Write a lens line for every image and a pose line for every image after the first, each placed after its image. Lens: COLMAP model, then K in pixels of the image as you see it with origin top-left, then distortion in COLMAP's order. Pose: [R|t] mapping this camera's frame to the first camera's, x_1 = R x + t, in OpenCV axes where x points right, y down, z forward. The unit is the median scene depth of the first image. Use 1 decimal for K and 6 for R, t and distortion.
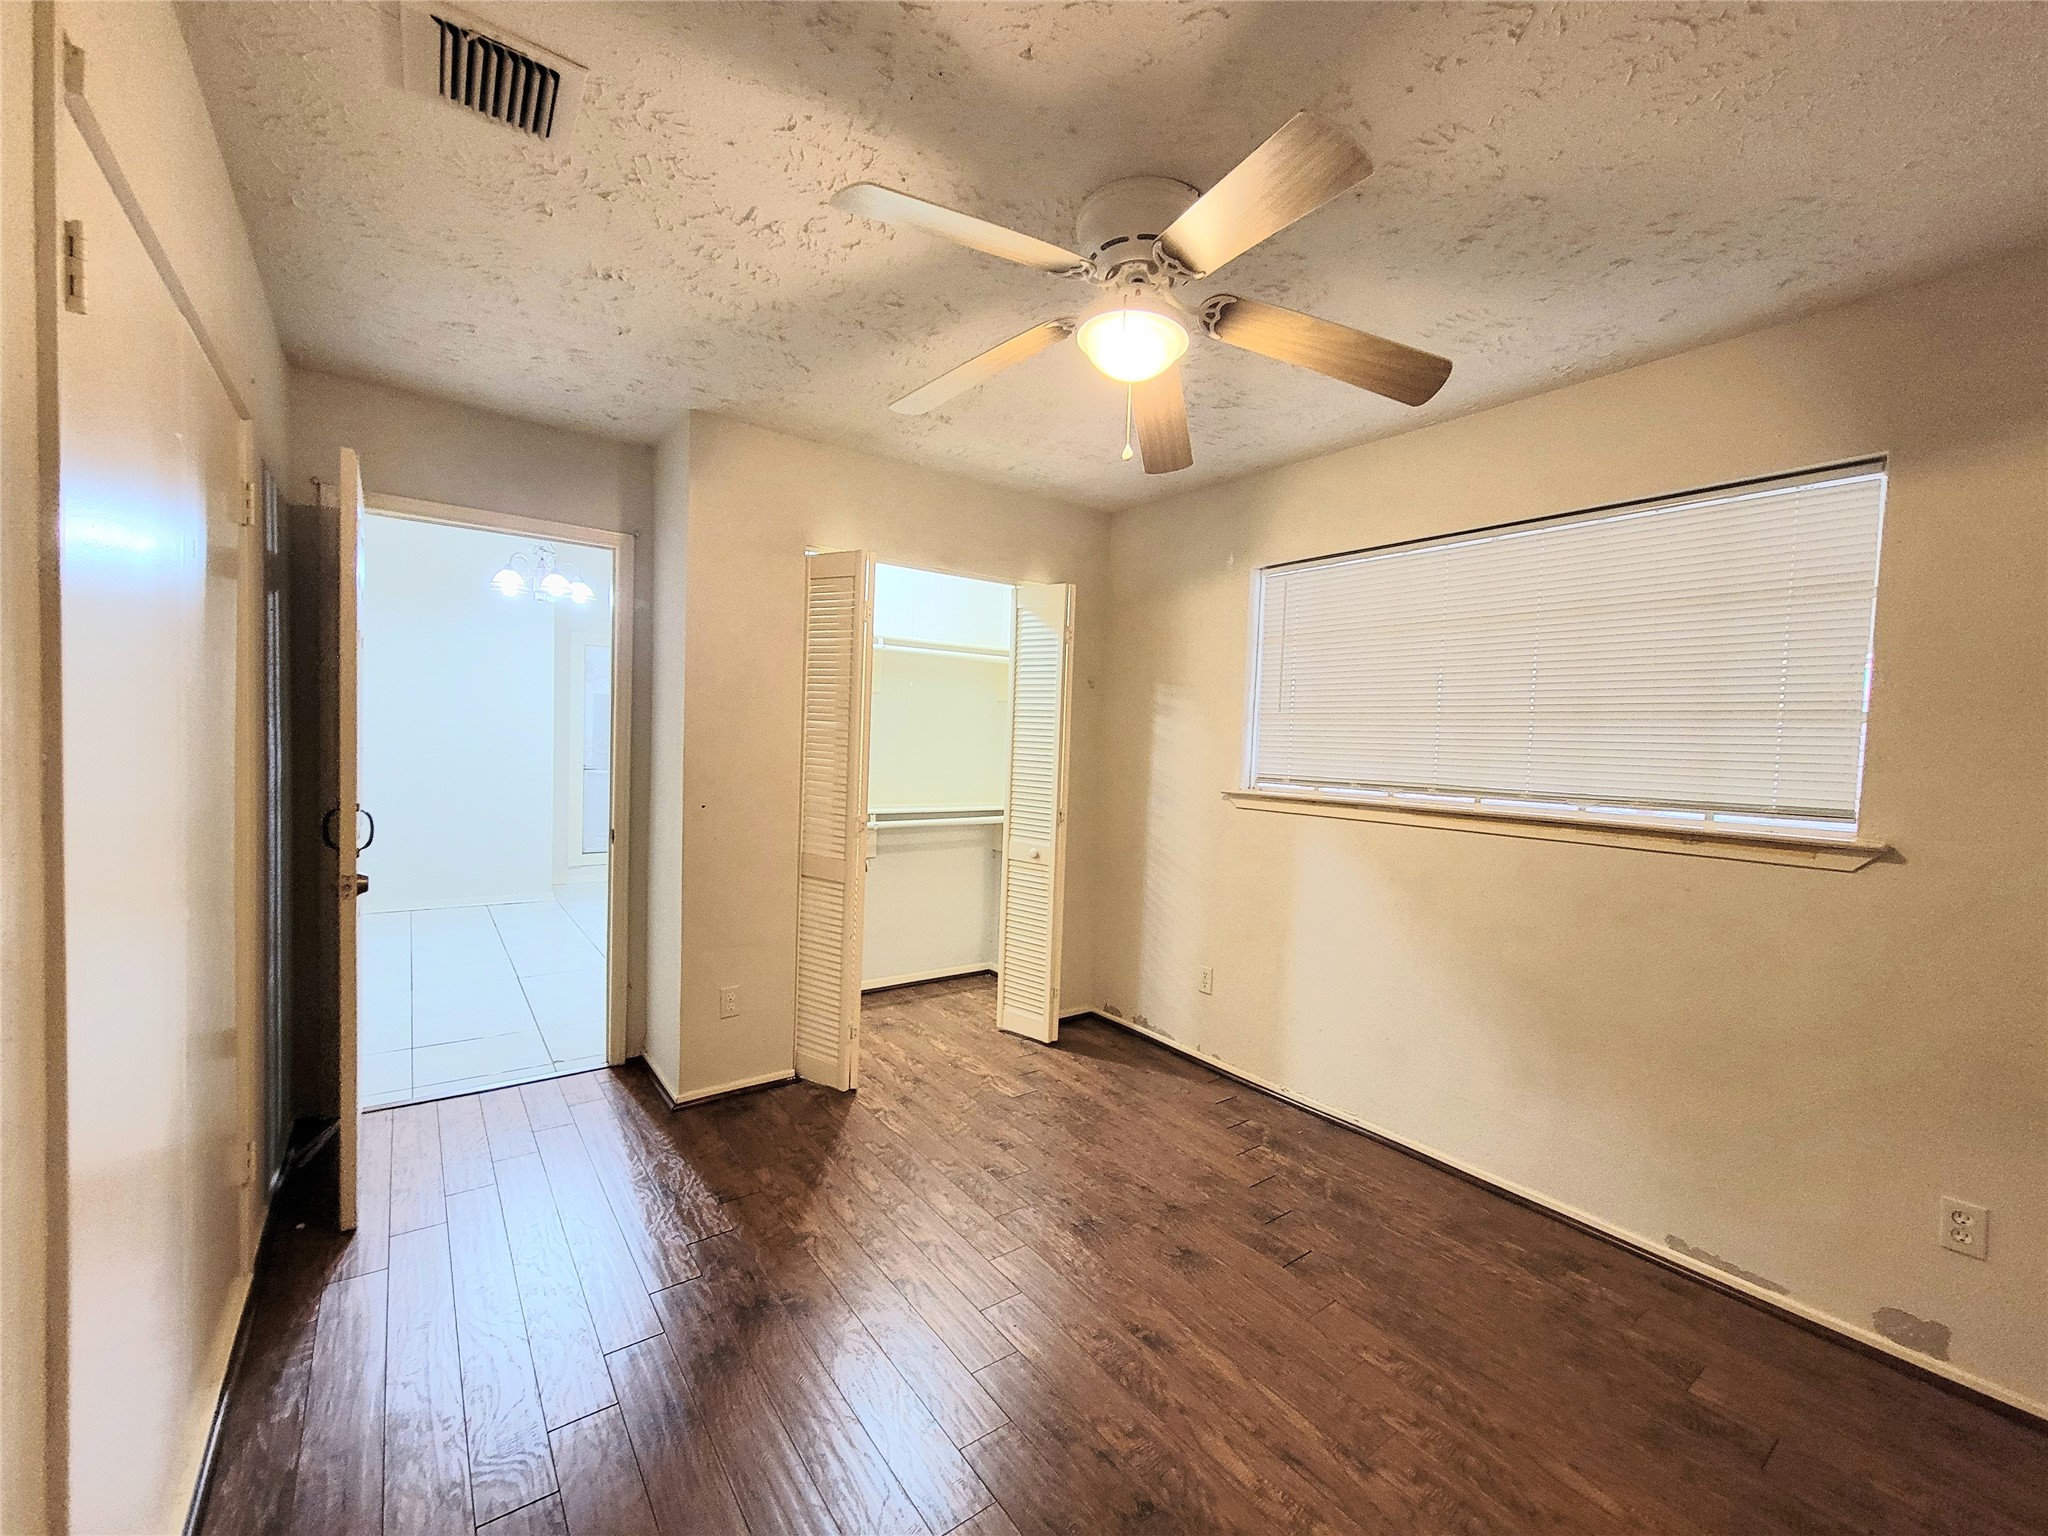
lens RADIAL K [[835.1, 0, 1021.0], [0, 835.1, 767.9], [0, 0, 1]] dist [-0.002437, -0.001138]
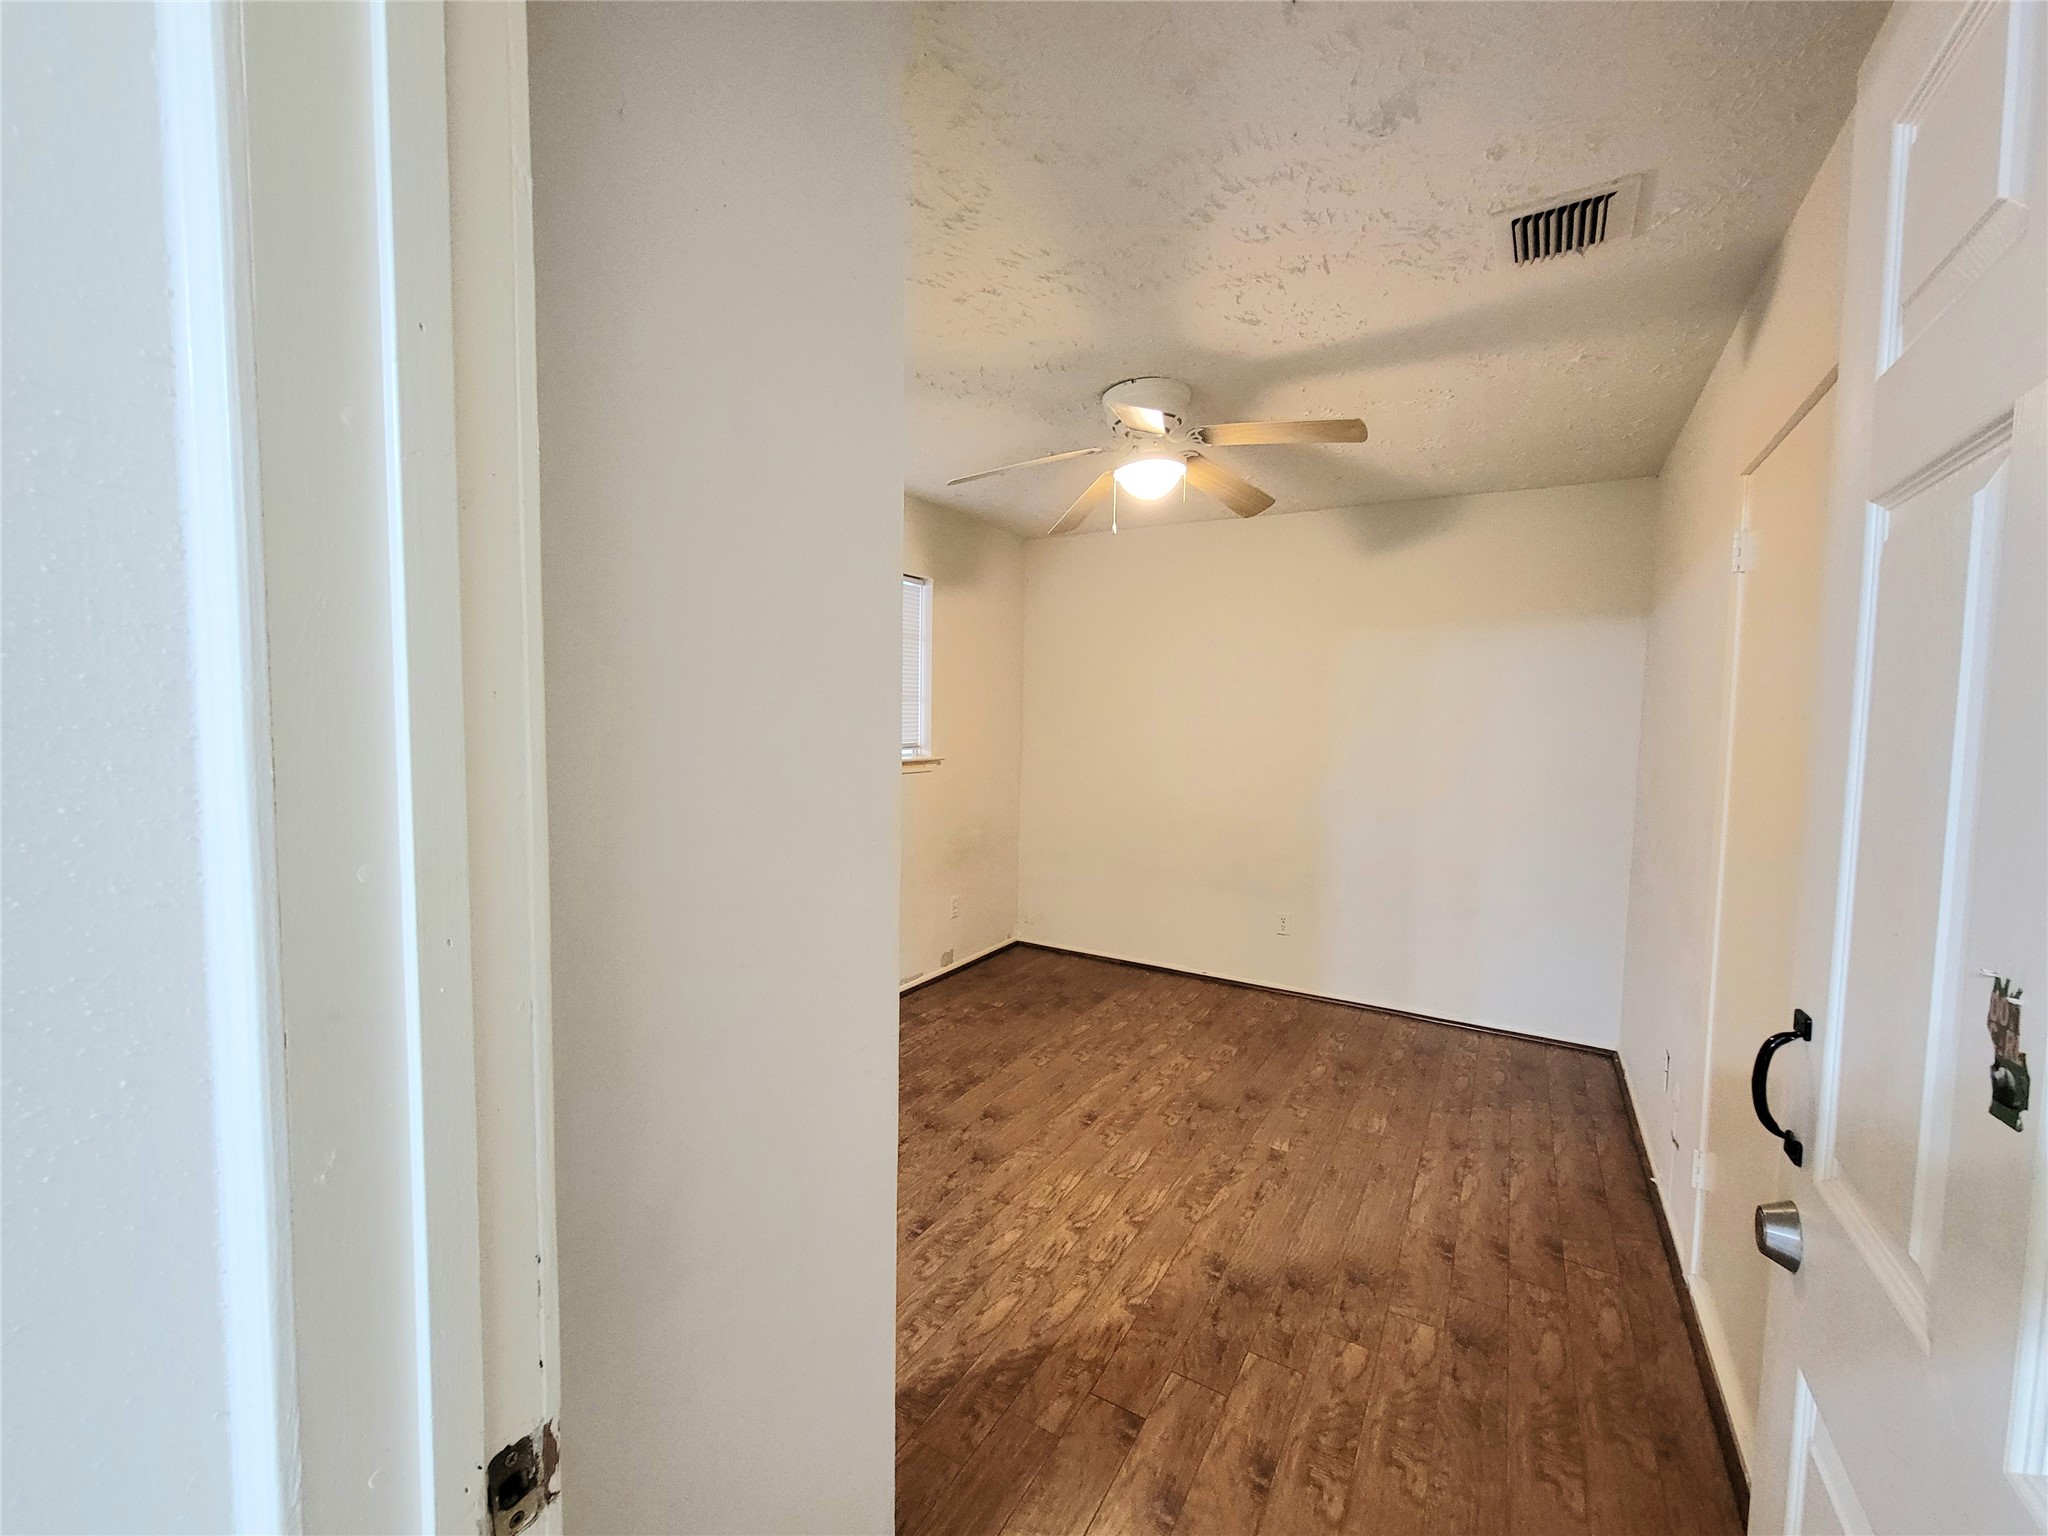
lens RADIAL K [[835.1, 0, 1018.7], [0, 835.1, 770.7], [0, 0, 1]] dist [-0.002437, -0.001138]
pose [[-0.384497, -0.099990, 0.917695, -1.067338], [0.007913, 0.993723, 0.111589, -0.114947], [-0.923093, 0.050167, -0.381292, 1.568794]]
